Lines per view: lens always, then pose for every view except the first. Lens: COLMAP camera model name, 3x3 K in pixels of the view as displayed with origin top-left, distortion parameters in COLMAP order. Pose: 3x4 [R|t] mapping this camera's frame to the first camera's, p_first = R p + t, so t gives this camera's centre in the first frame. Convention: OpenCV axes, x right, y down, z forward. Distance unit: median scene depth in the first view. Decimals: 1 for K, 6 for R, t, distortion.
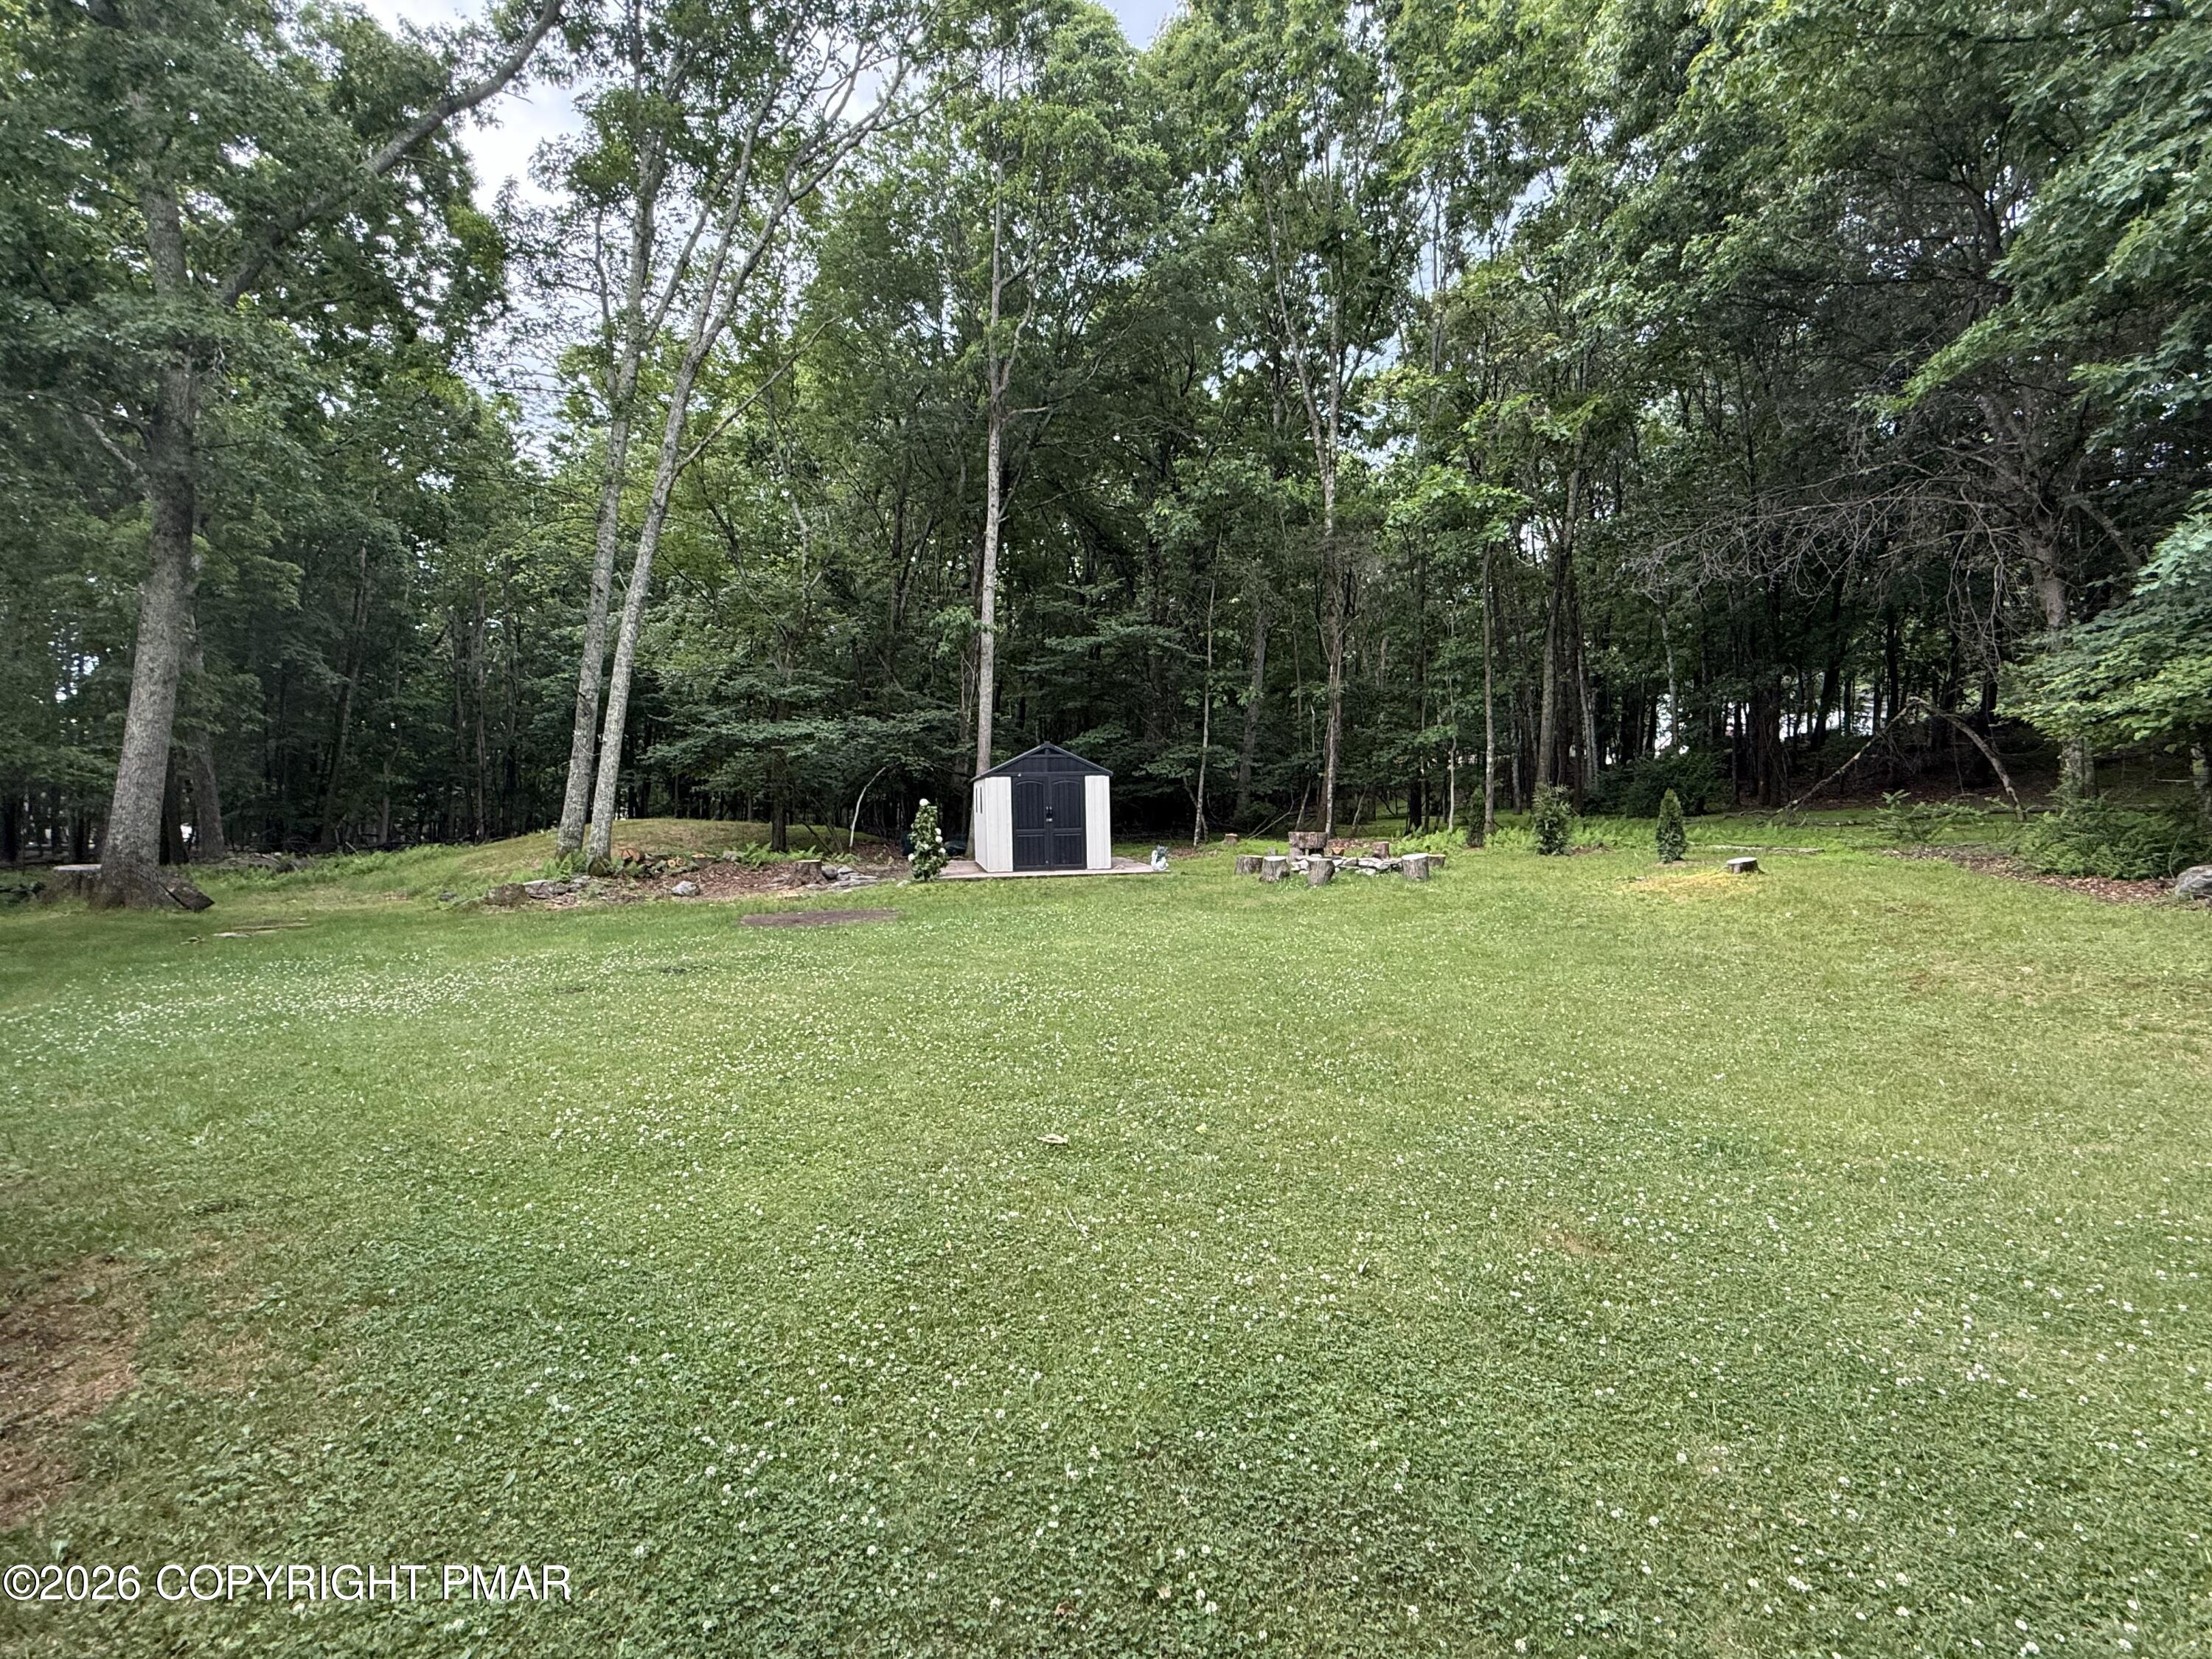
lens RADIAL K [[997.2, 0, 1106.0], [0, 997.2, 829.5], [0, 0, 1]] dist [-0.000615, 0.000028]
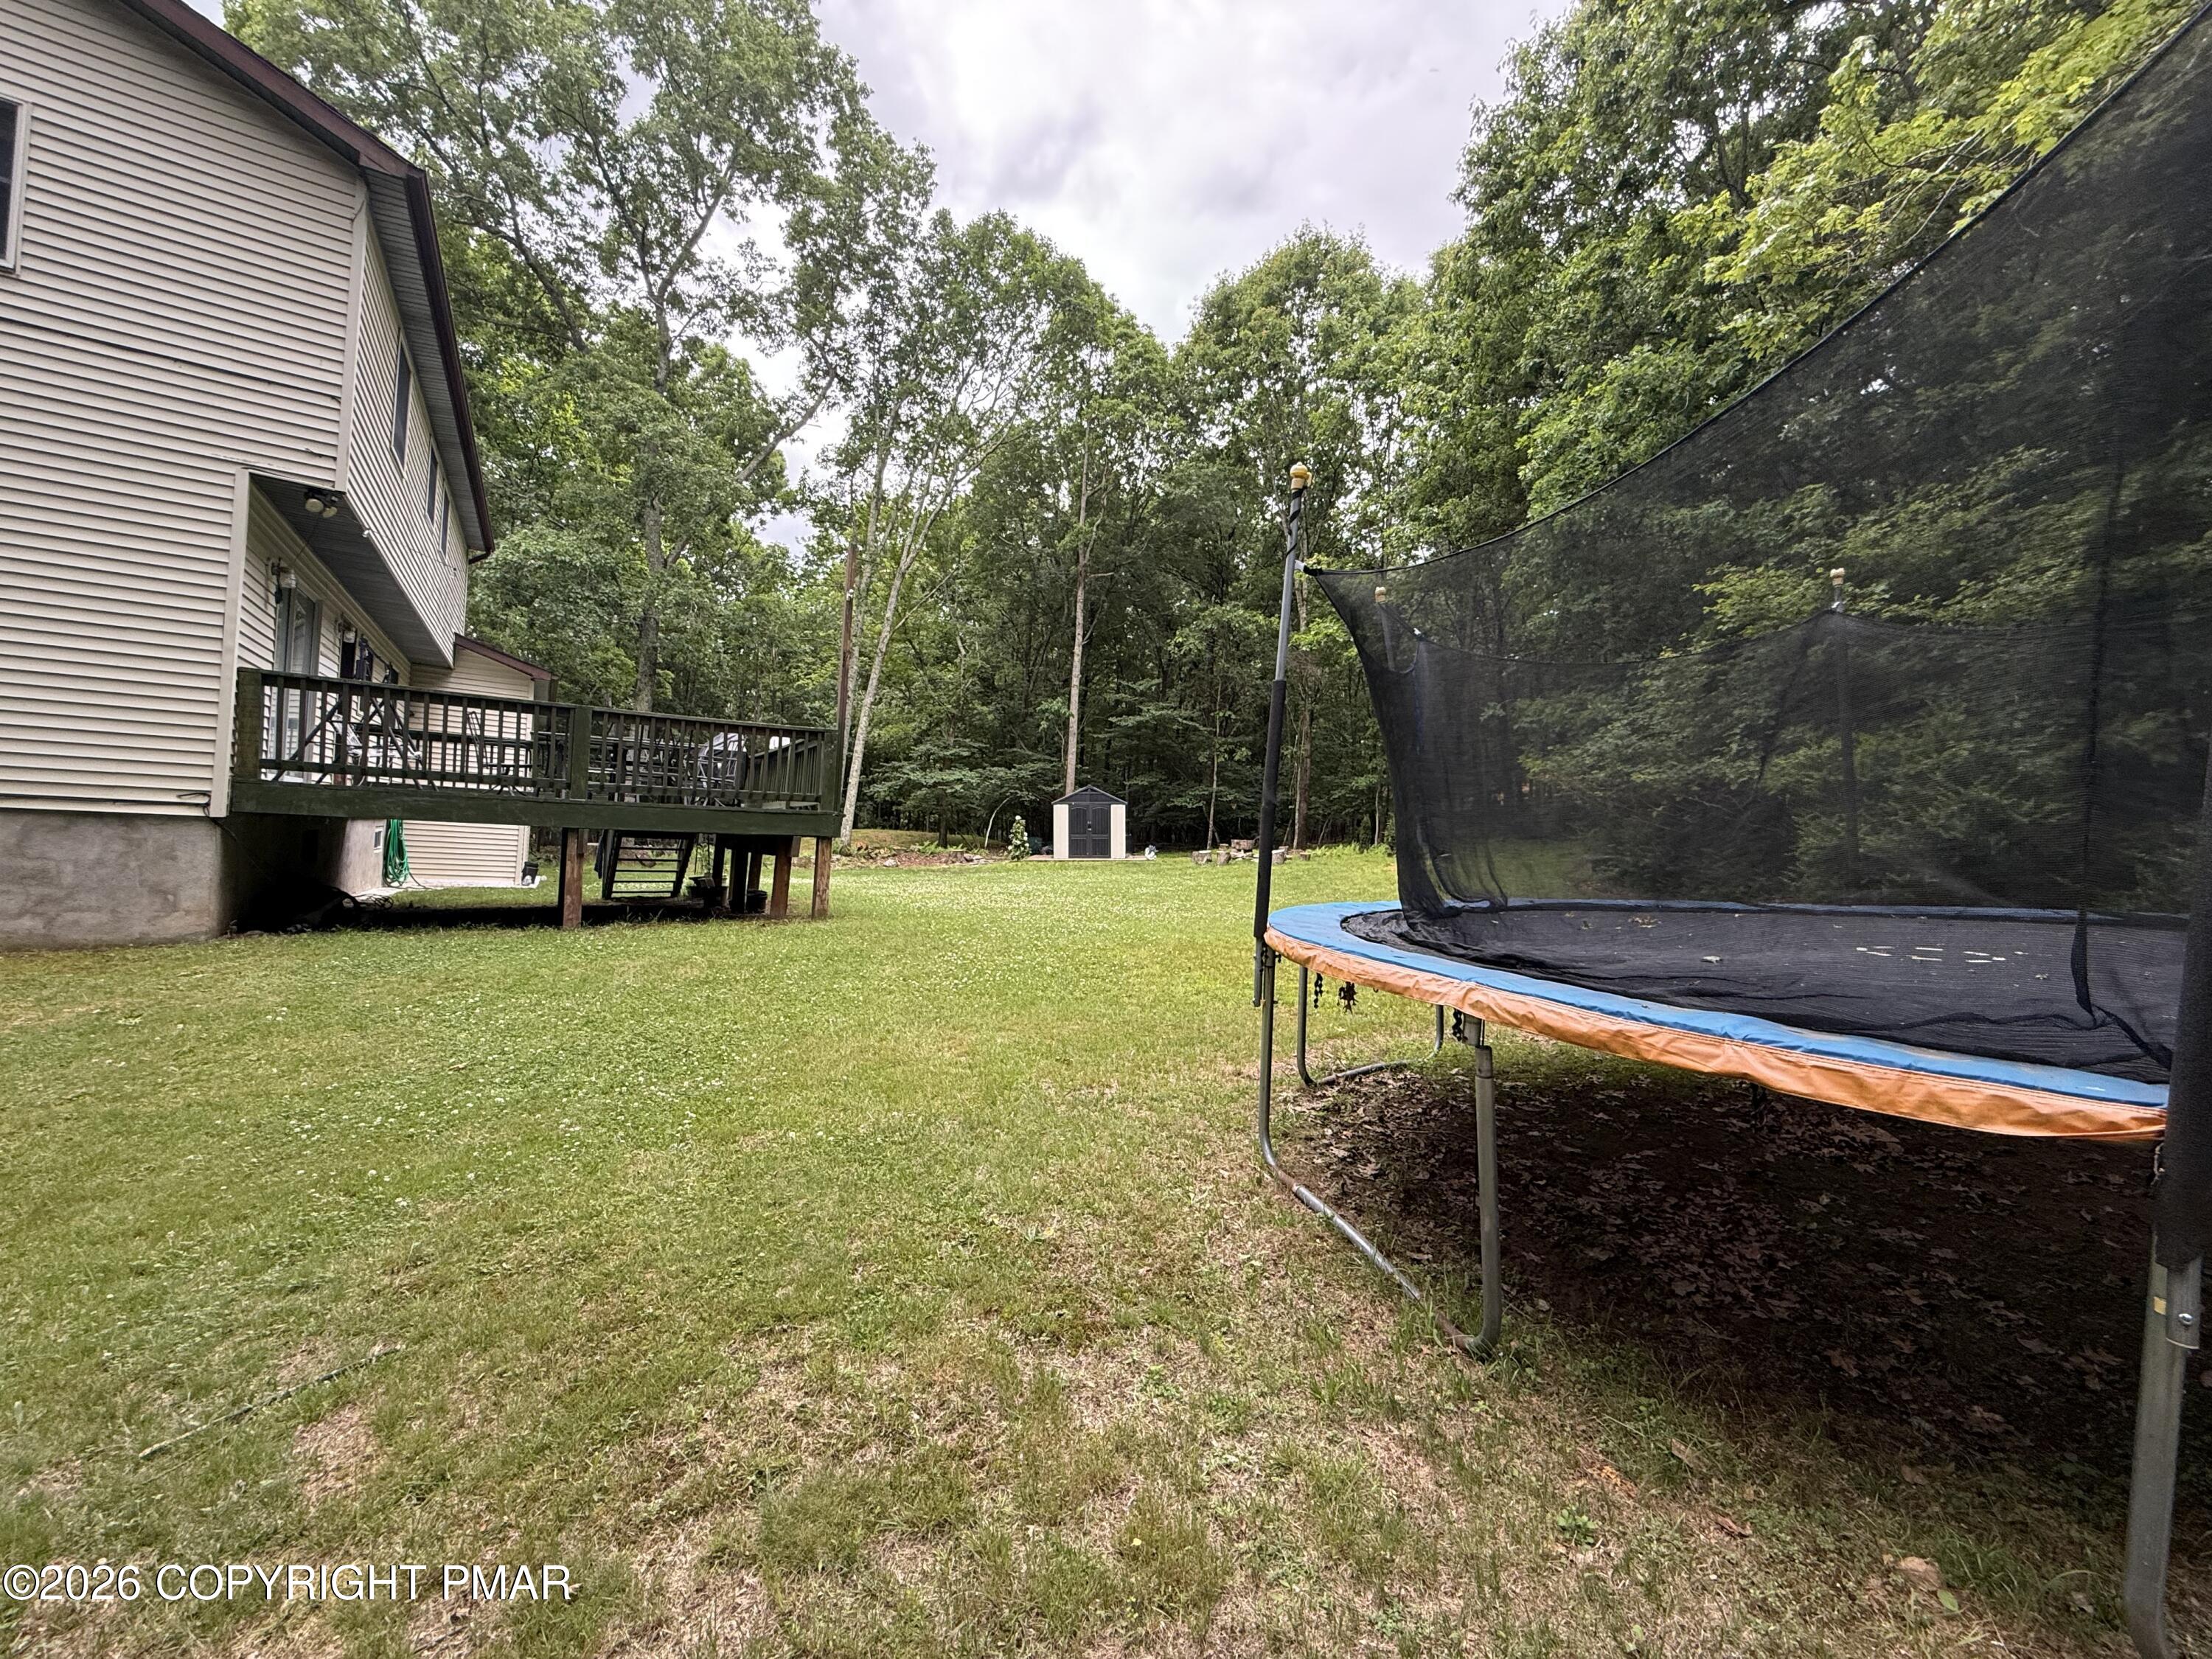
lens RADIAL K [[890.0, 0, 1085.7], [0, 890.0, 833.4], [0, 0, 1]] dist [0.001311, -0.000038]
pose [[0.986062, 0.019230, -0.165263, 0.156861], [-0.023300, 0.999470, -0.022726, 0.026117], [0.164739, 0.026260, 0.985988, -0.436881]]
